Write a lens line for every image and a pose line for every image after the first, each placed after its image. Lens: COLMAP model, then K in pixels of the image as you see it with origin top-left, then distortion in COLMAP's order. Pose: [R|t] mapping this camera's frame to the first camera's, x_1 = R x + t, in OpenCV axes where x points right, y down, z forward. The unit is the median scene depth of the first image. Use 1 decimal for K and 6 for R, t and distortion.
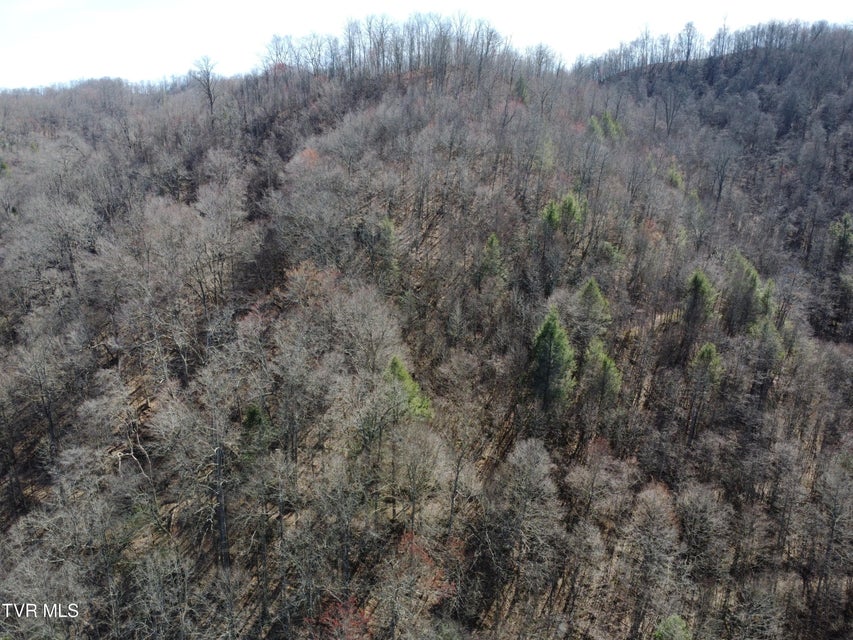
lens RADIAL K [[641.2, 0, 428.7], [0, 641.2, 324.1], [0, 0, 1]] dist [0.001631, -0.005703]
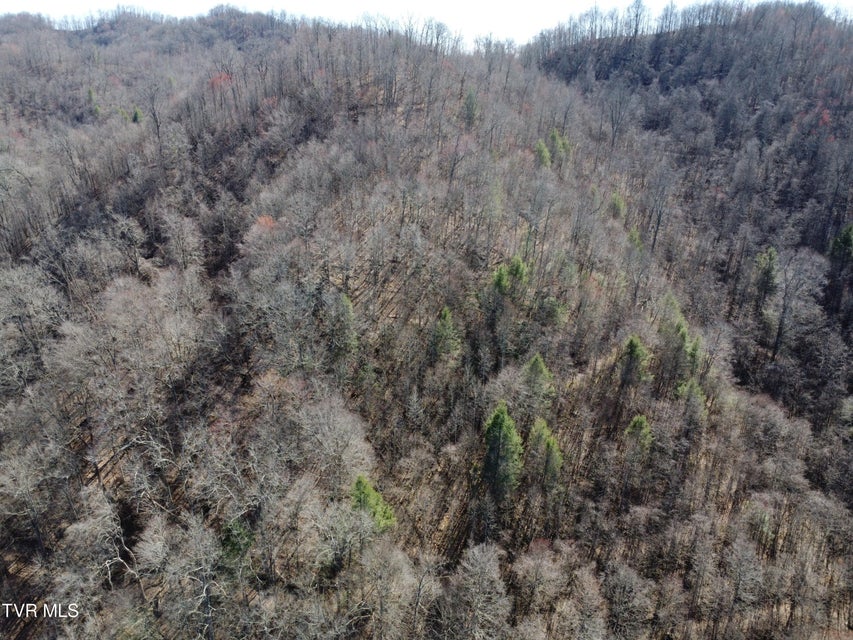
lens RADIAL K [[641.2, 0, 428.7], [0, 641.2, 324.1], [0, 0, 1]] dist [0.001631, -0.005703]
pose [[0.997105, -0.024653, 0.071931, -0.006065], [0.016689, 0.993870, 0.109289, -0.247336], [-0.074184, -0.107772, 0.991404, -0.059216]]
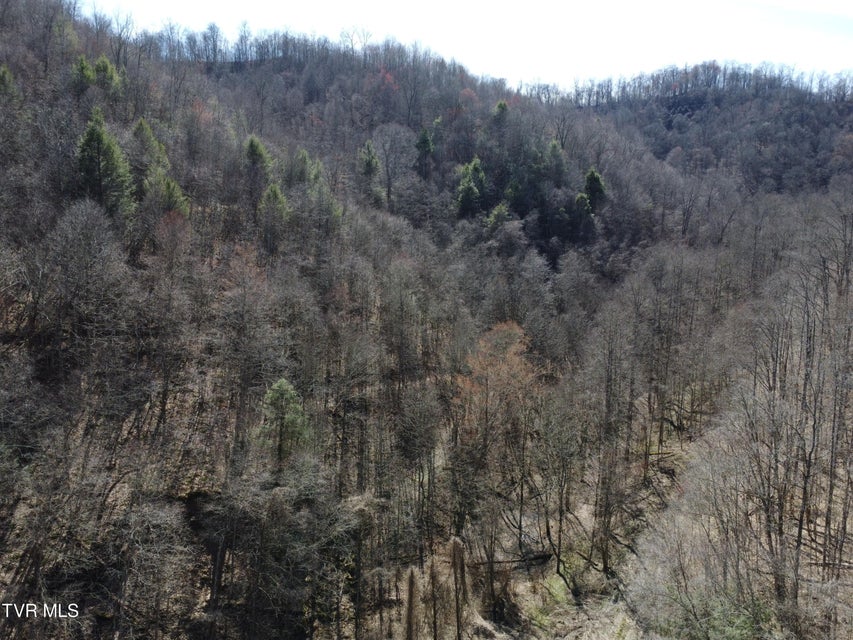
lens RADIAL K [[641.2, 0, 428.7], [0, 641.2, 324.1], [0, 0, 1]] dist [0.001631, -0.005703]
pose [[0.782748, -0.094647, 0.615099, -0.009069], [0.149187, 0.988086, -0.037809, 0.310527], [-0.604193, 0.121359, 0.787542, 0.089027]]
